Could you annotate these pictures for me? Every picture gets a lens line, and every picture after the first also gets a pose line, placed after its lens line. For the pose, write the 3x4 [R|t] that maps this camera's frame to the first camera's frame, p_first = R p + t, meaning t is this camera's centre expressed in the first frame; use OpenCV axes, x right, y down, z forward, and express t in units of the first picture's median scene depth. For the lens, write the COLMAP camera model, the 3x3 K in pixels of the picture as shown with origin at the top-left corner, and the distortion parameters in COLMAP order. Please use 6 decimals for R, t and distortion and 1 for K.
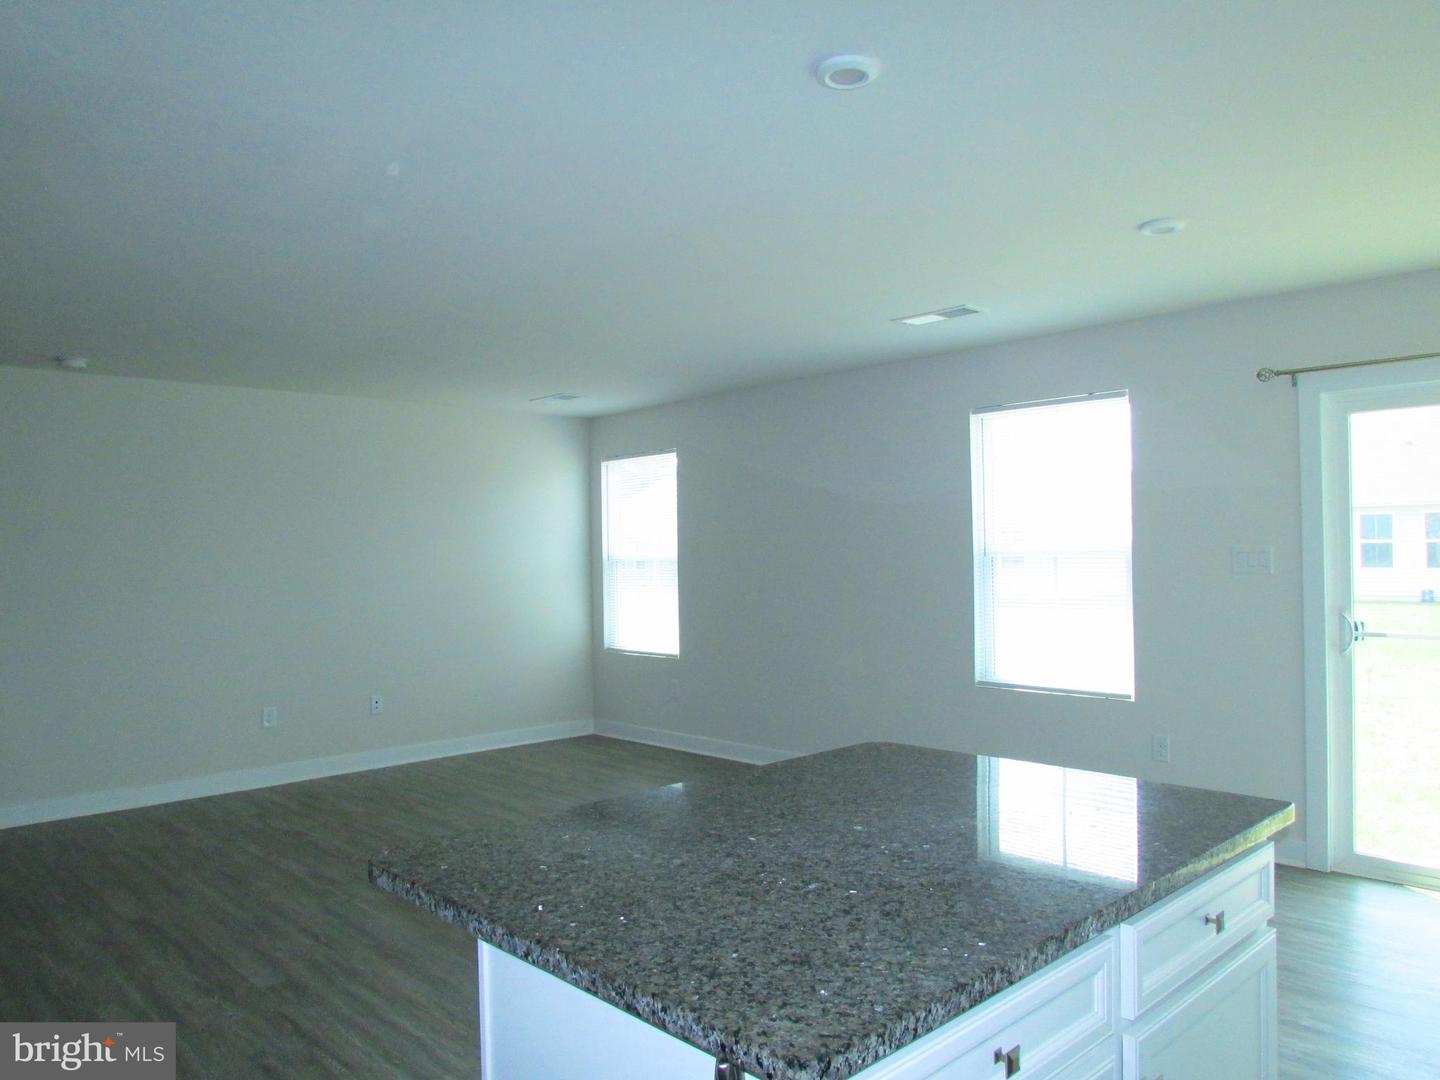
lens RADIAL K [[1045.0, 0, 720.0], [0, 1045.0, 540.0], [0, 0, 1]] dist [-0.004045, -0.004861]
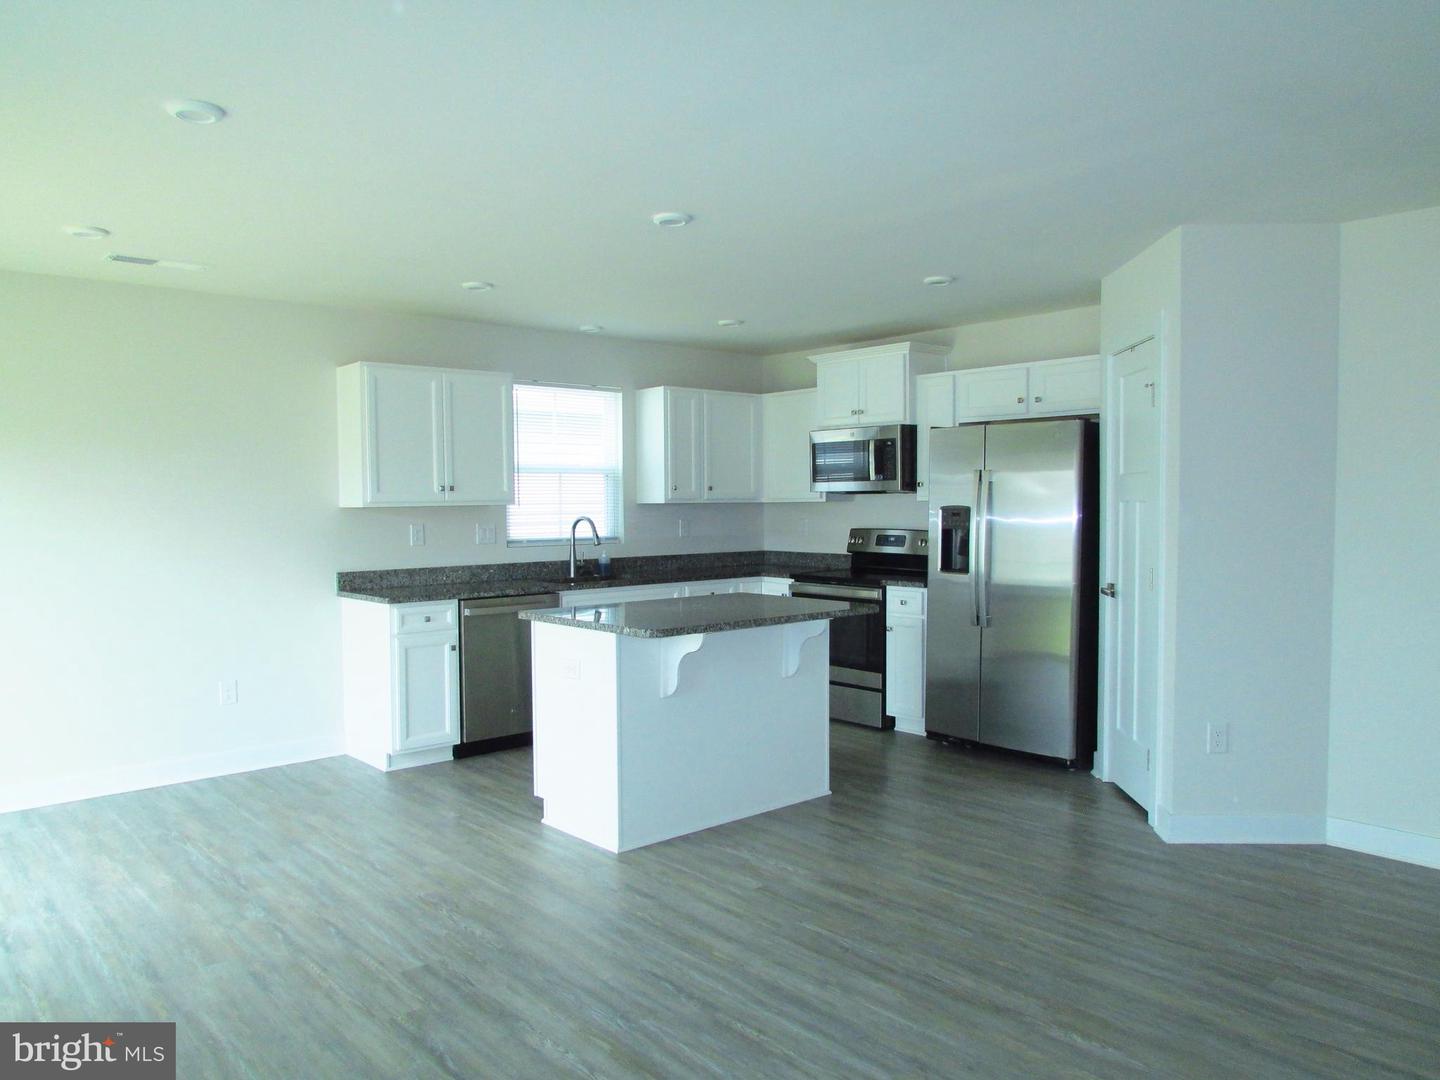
lens RADIAL K [[1045.0, 0, 720.0], [0, 1045.0, 540.0], [0, 0, 1]] dist [-0.004045, -0.004861]
pose [[-0.999338, 0.022104, 0.028913, 0.001008], [0.023116, 0.999115, 0.035131, 0.011423], [-0.028111, 0.035776, -0.998964, 1.451528]]
